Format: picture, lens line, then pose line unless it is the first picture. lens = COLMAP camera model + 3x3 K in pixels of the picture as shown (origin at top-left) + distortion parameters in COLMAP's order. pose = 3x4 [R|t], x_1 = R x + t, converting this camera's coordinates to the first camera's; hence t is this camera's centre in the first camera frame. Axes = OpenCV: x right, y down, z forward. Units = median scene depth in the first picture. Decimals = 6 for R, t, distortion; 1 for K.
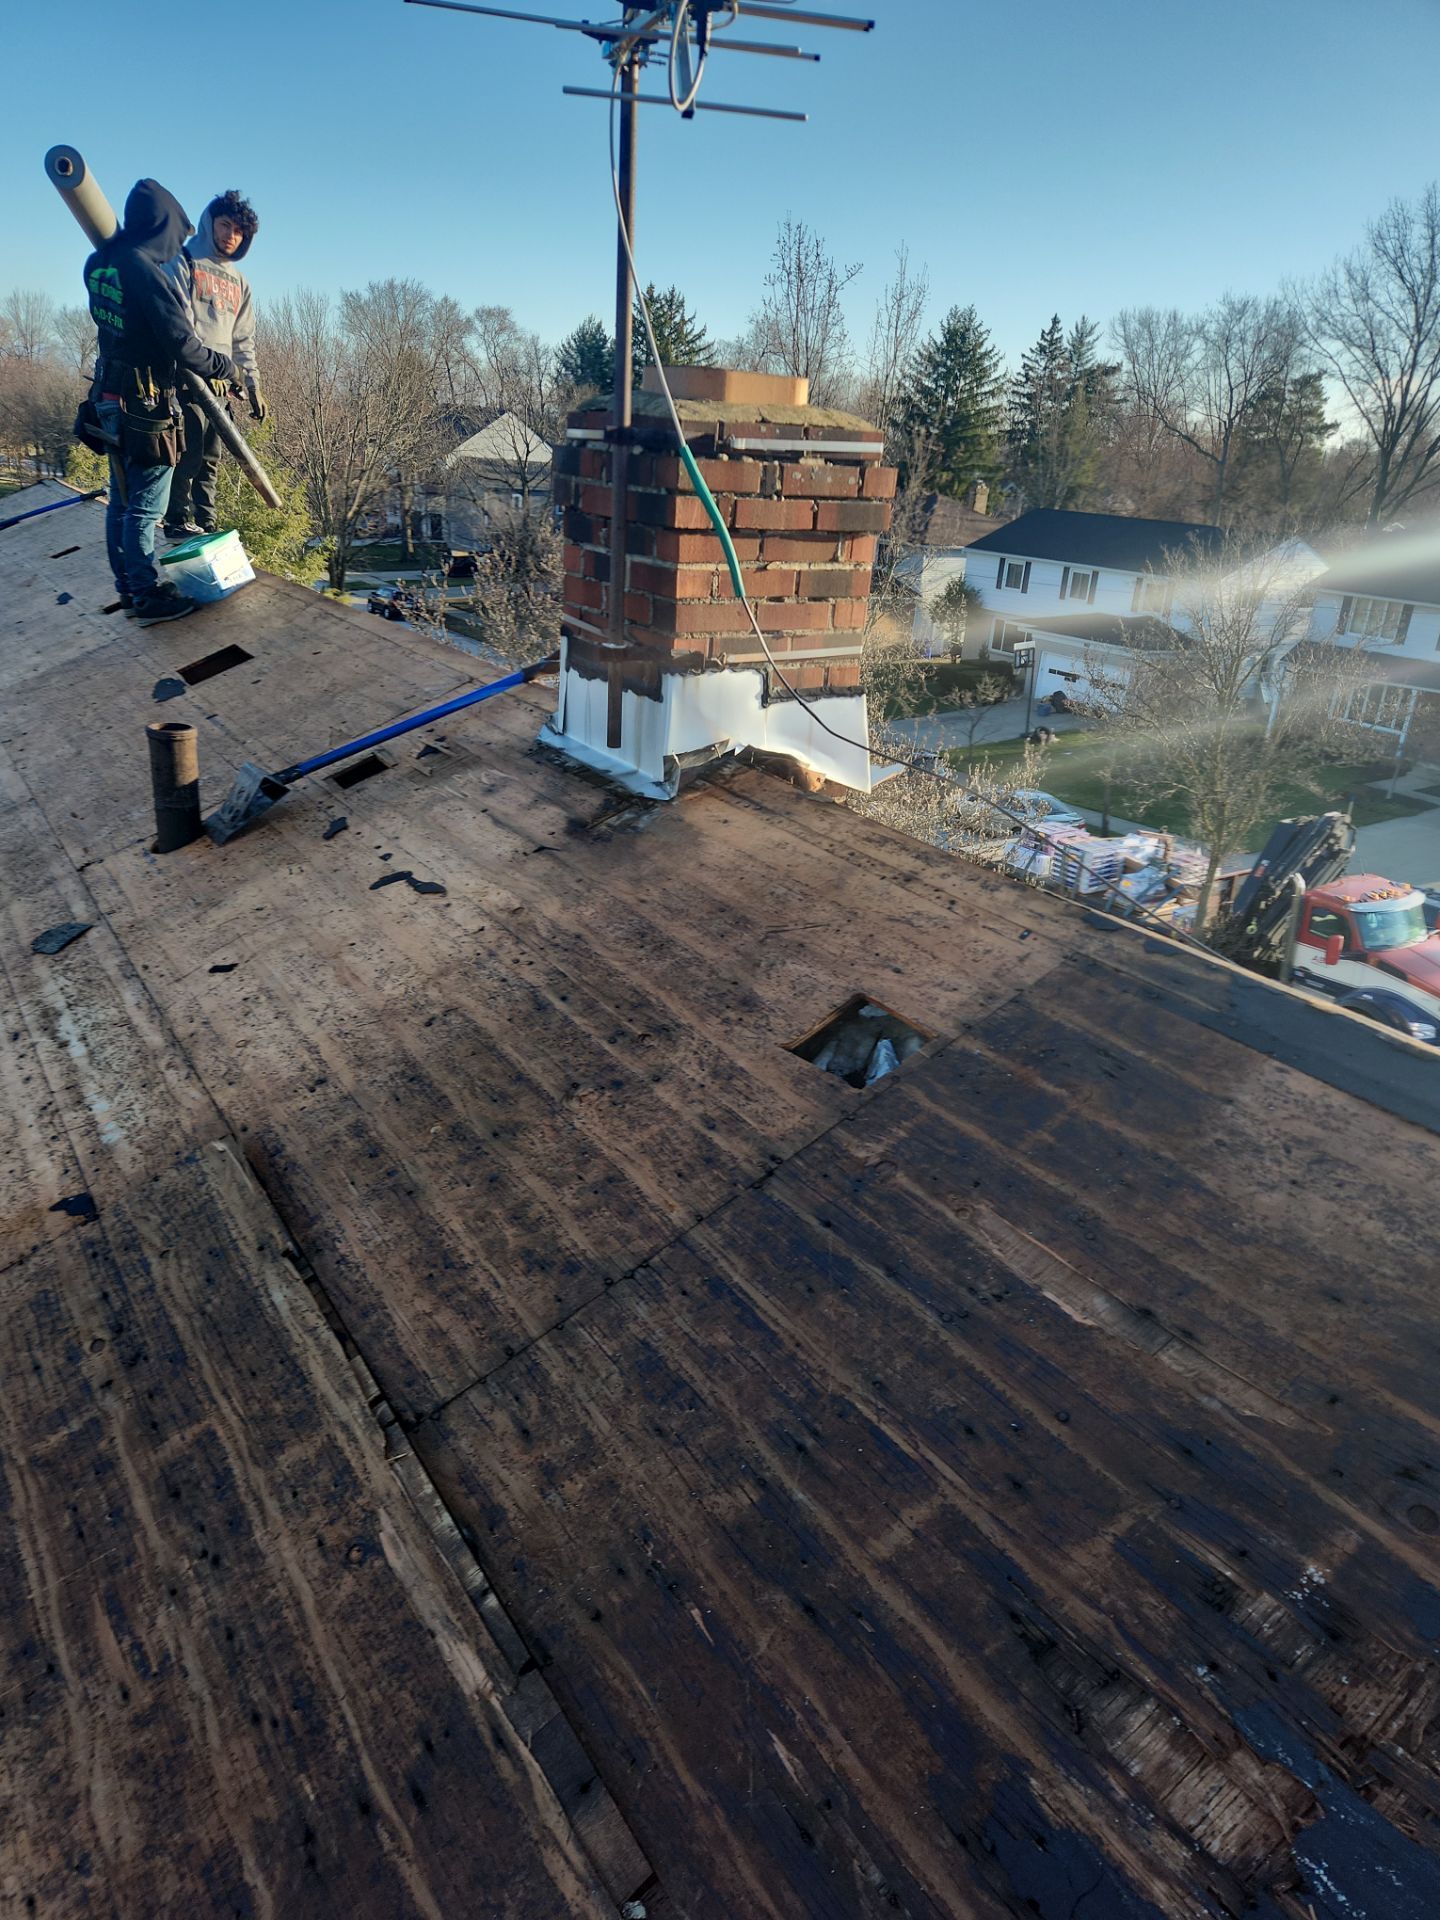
lens RADIAL K [[1291.8, 0, 719.0], [0, 1291.8, 989.8], [0, 0, 1]] dist [0.114710, -0.103334]
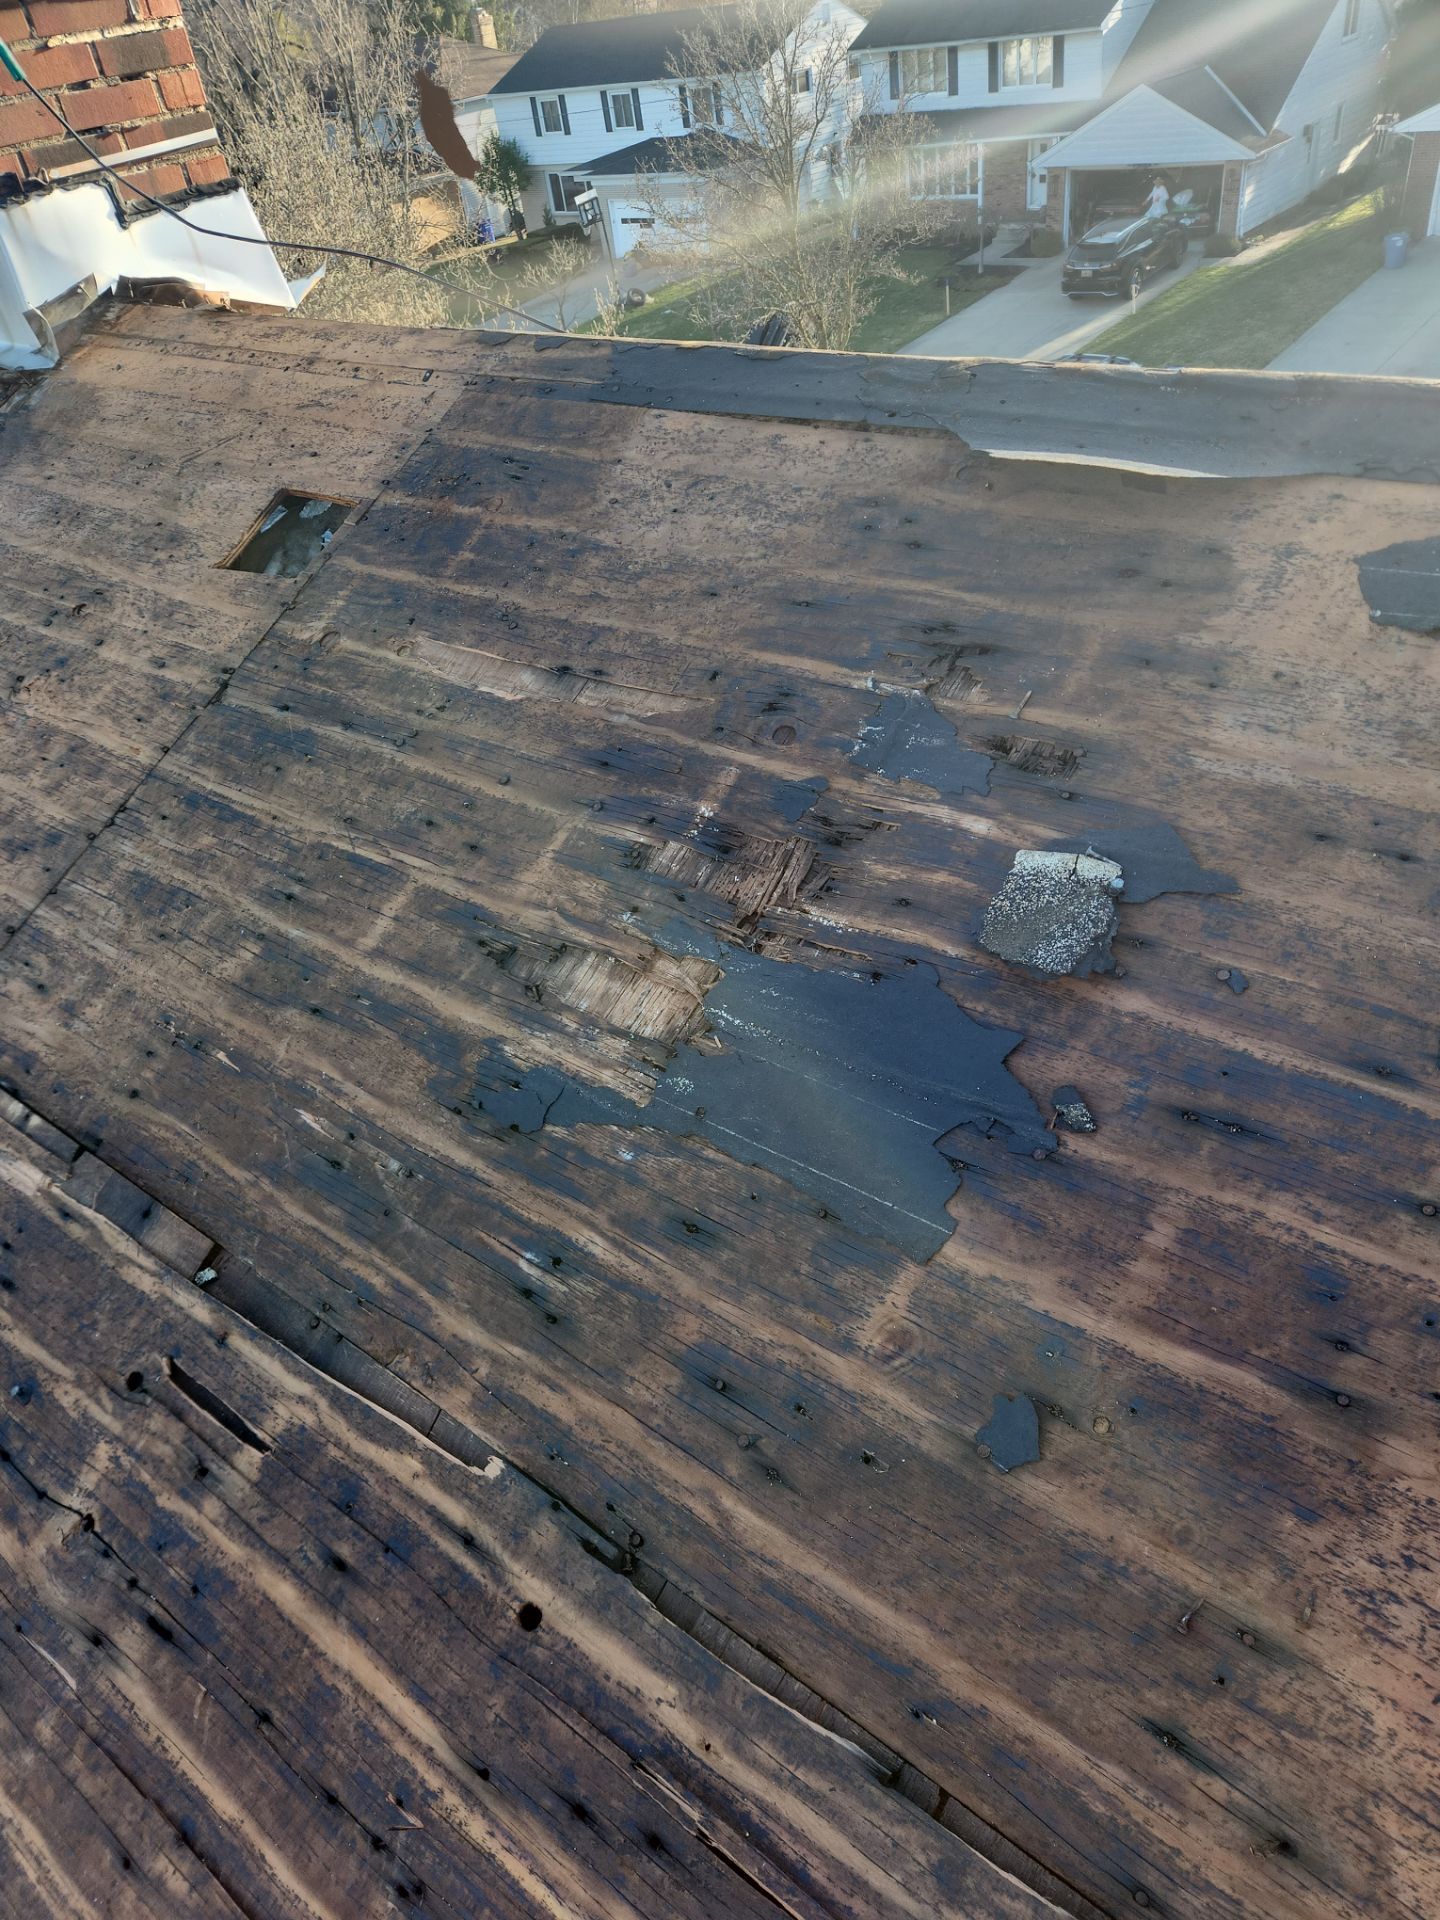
lens RADIAL K [[1291.8, 0, 719.0], [0, 1291.8, 989.8], [0, 0, 1]] dist [0.114710, -0.103334]
pose [[0.933845, -0.335998, 0.122633, 0.196128], [0.295993, 0.918435, 0.262421, 0.211362], [-0.200803, -0.208762, 0.957129, -0.066556]]
